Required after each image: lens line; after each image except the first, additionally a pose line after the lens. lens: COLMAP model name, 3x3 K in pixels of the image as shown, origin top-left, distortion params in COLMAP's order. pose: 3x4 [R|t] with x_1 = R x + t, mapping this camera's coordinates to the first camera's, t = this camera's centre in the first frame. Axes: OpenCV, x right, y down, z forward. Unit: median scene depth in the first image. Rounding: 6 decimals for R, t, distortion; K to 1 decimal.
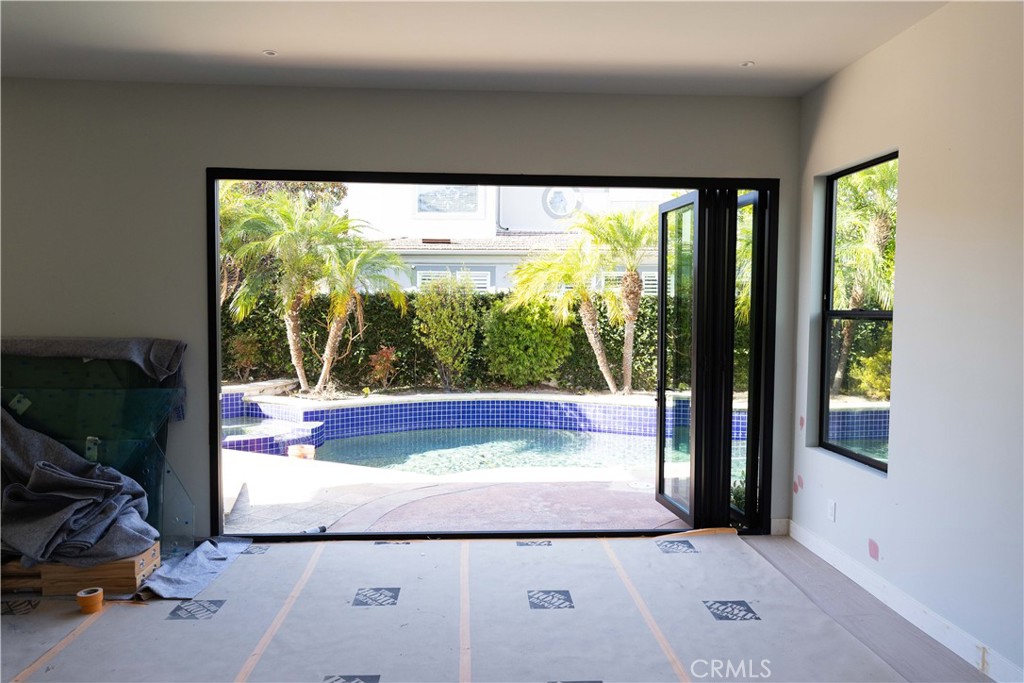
lens RADIAL K [[690.5, 0, 487.6], [0, 690.5, 342.0], [0, 0, 1]] dist [0.000574, 0.000916]
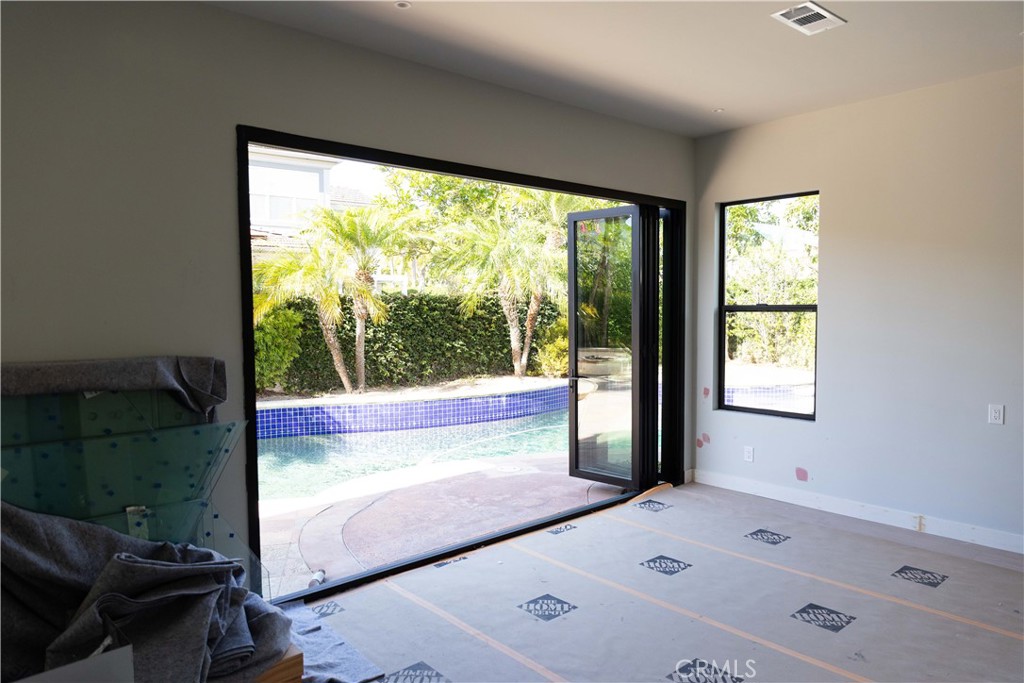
lens RADIAL K [[690.5, 0, 487.6], [0, 690.5, 342.0], [0, 0, 1]] dist [0.000574, 0.000916]
pose [[0.782583, -0.045270, 0.620898, -0.563711], [0.043767, 0.998886, 0.017664, -0.014848], [-0.621006, 0.013351, 0.783692, 0.204326]]
